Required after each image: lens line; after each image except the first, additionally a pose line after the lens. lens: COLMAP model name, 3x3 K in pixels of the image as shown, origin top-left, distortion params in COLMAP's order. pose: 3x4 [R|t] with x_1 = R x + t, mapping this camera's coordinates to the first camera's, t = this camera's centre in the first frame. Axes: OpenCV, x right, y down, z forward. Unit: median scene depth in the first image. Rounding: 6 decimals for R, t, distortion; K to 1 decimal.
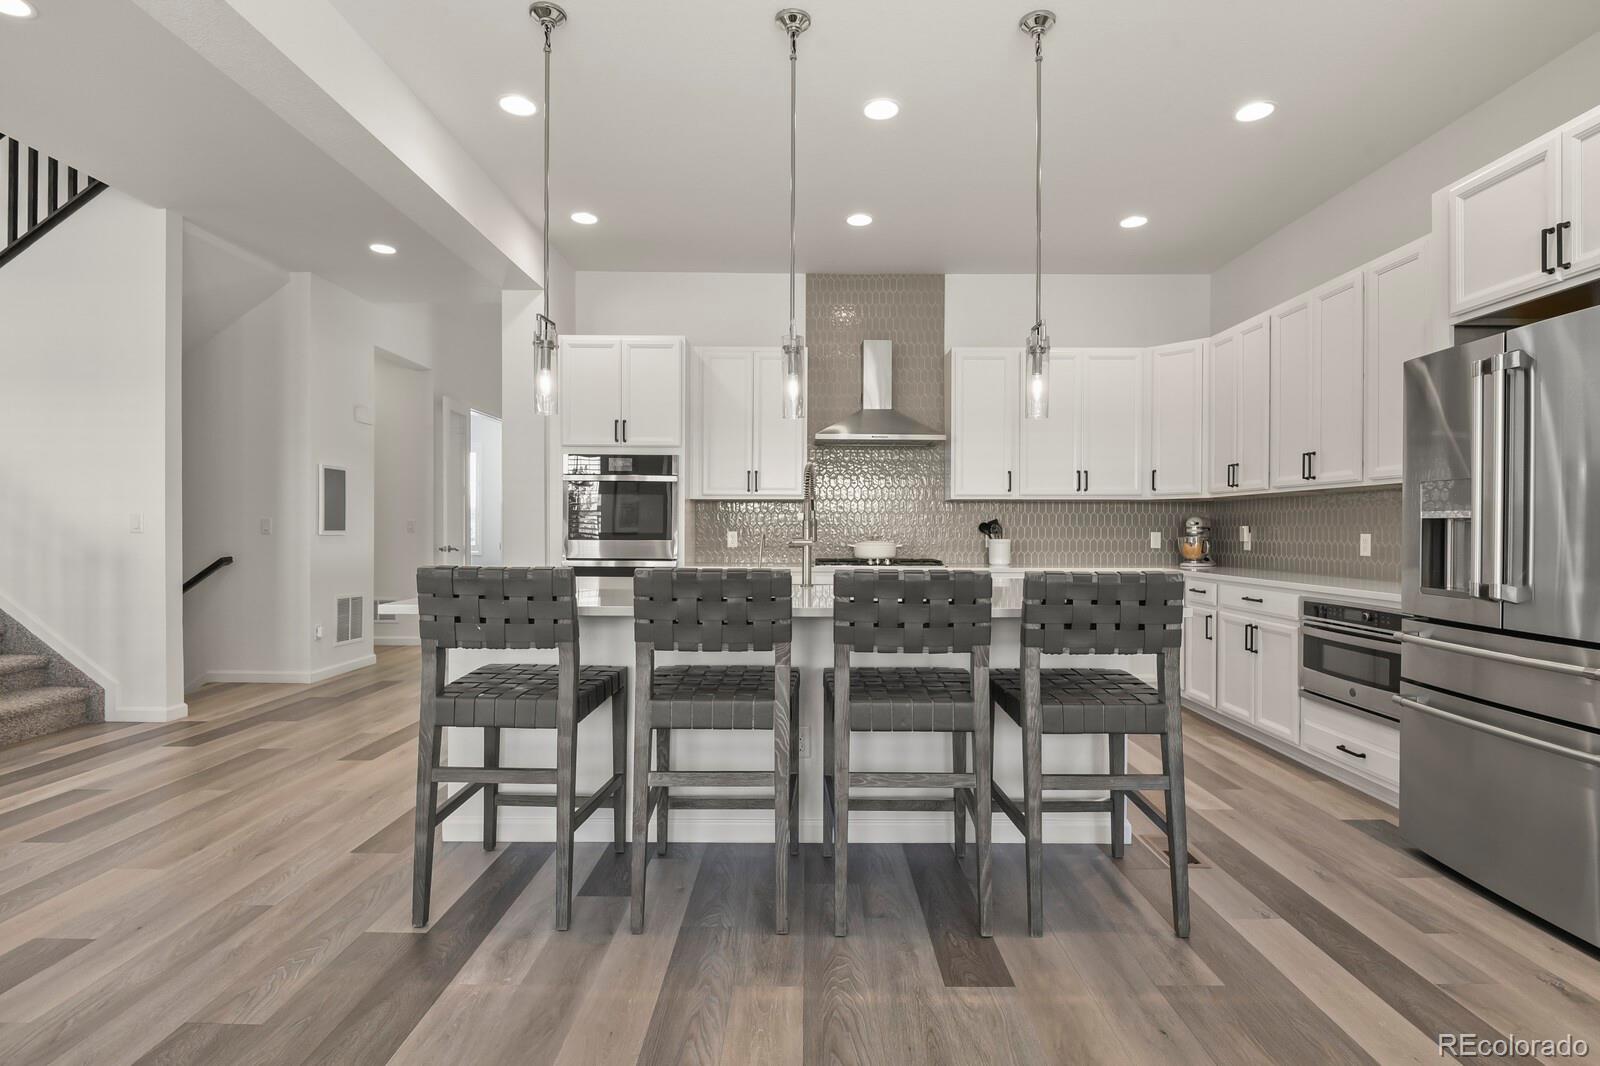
lens RADIAL K [[771.9, 0, 793.6], [0, 771.9, 526.6], [0, 0, 1]] dist [-0.012992, -0.000061]
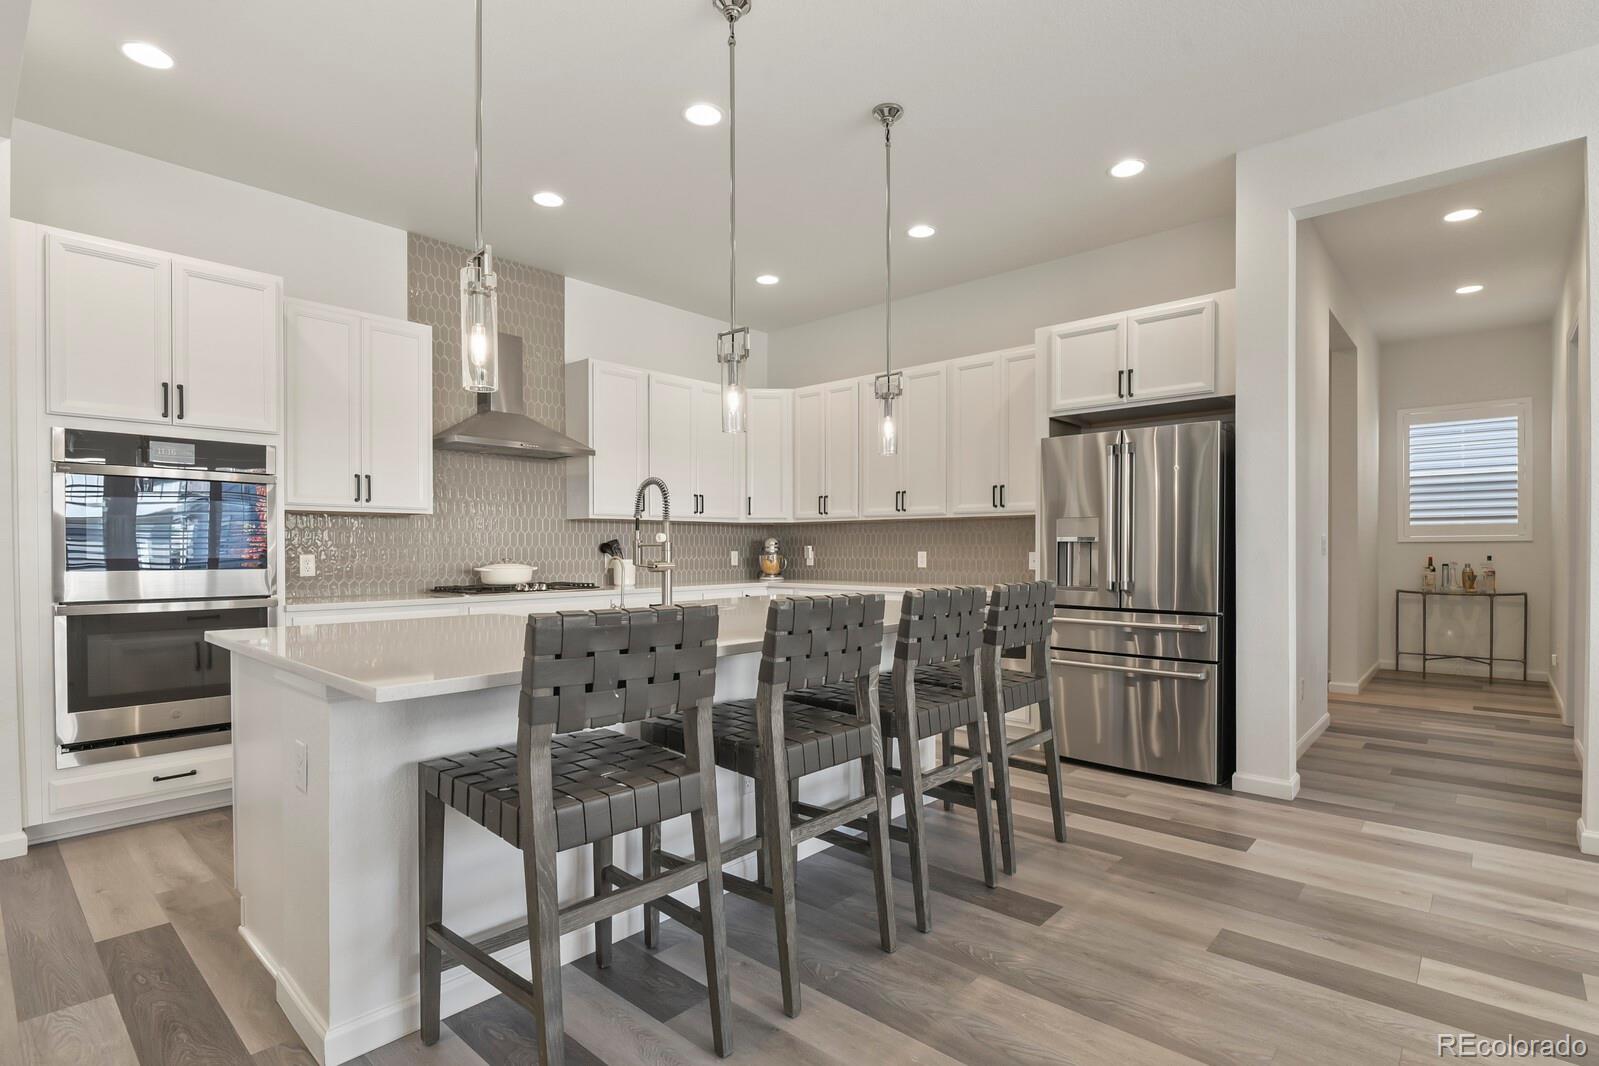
lens RADIAL K [[785.2, 0, 806.2], [0, 785.2, 553.1], [0, 0, 1]] dist [-0.021673, 0.000110]
pose [[0.660964, -0.009107, 0.750362, -0.372712], [0.001426, 0.999940, 0.010881, -0.002747], [-0.750416, -0.006122, 0.660937, 0.178220]]
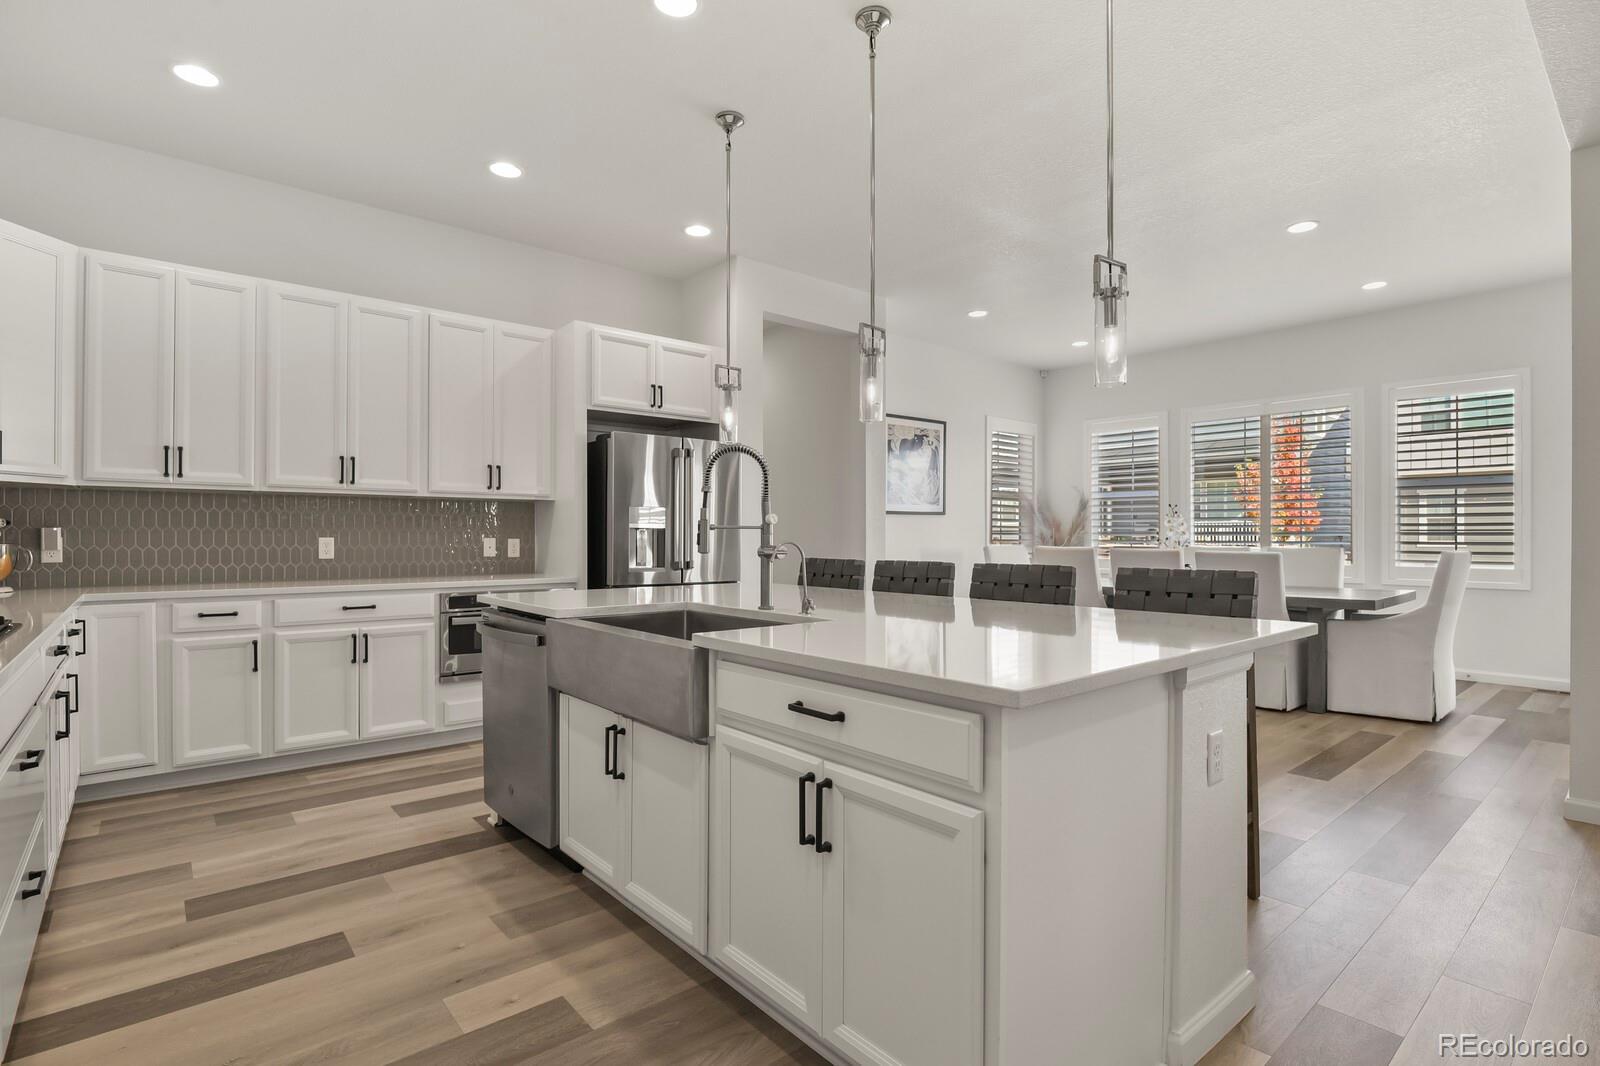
lens RADIAL K [[774.1, 0, 795.6], [0, 774.1, 537.1], [0, 0, 1]] dist [-0.015545, 0.000412]
pose [[-0.653395, -0.008338, 0.756971, -0.381999], [-0.009010, 0.999954, 0.003237, 0.000044], [-0.756963, -0.004706, -0.653441, 0.978594]]
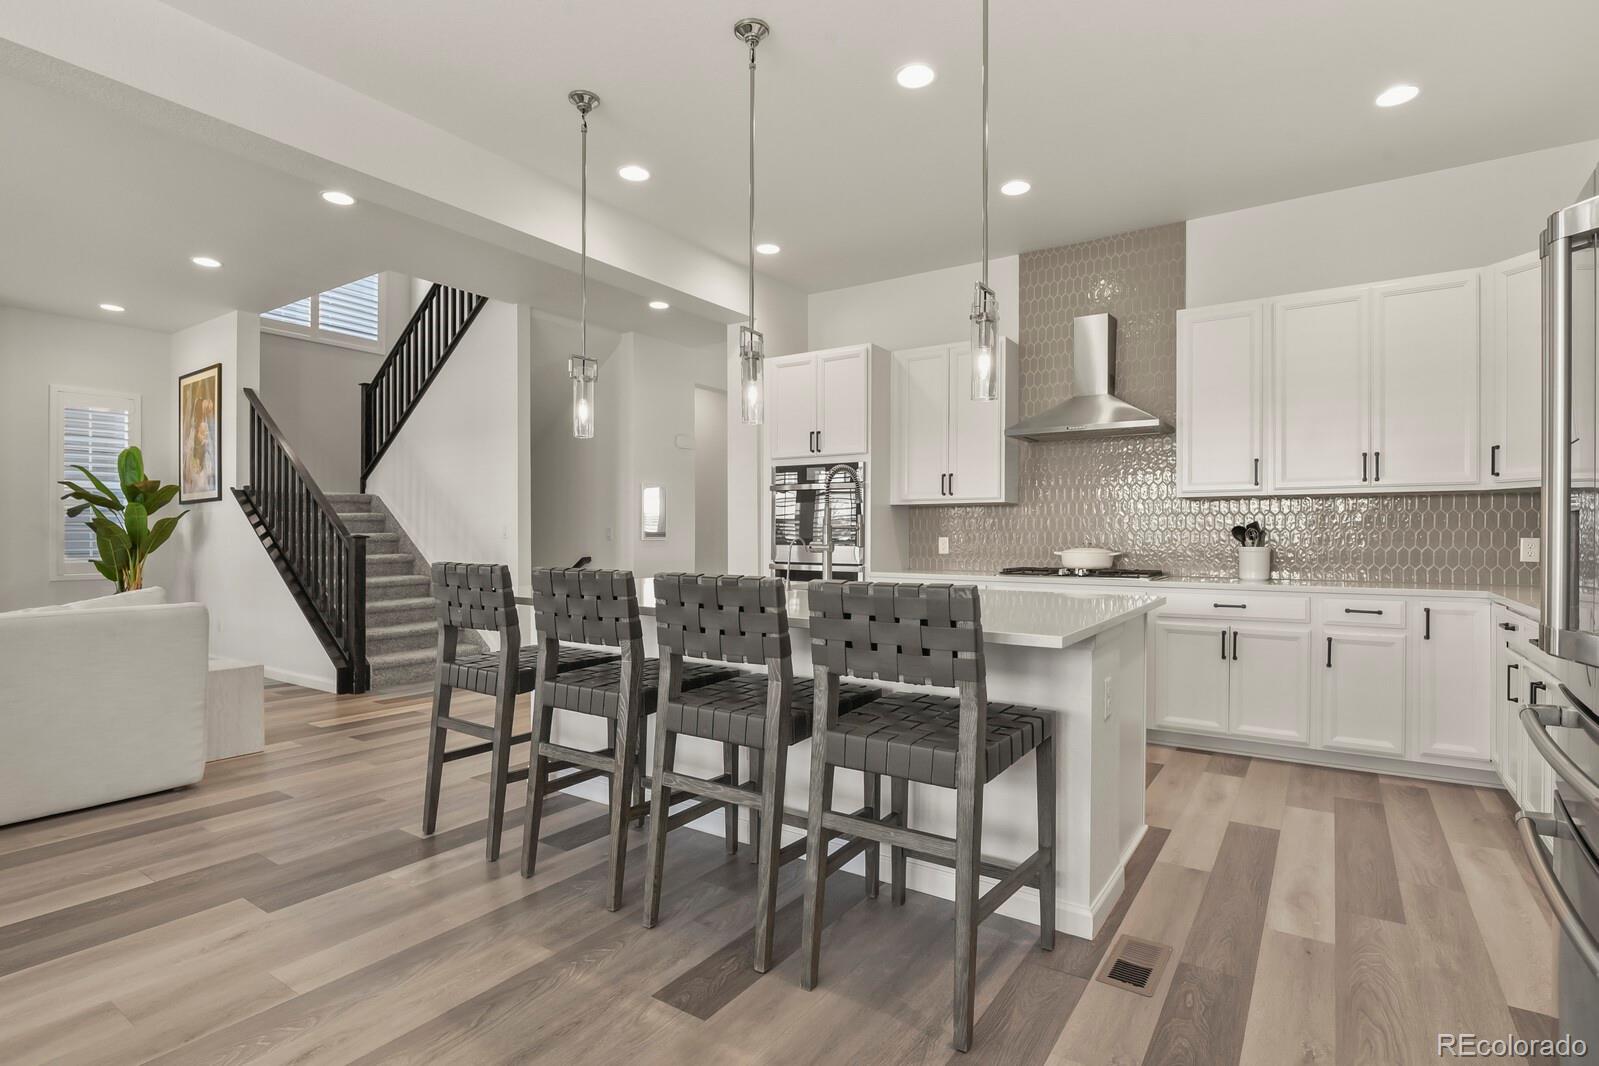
lens RADIAL K [[773.6, 0, 795.1], [0, 773.6, 537.1], [0, 0, 1]] dist [-0.015545, 0.000412]
pose [[0.832810, -0.001038, -0.553558, 0.348904], [0.005551, 0.999964, 0.006477, -0.001105], [0.553531, -0.008467, 0.832786, 0.106427]]
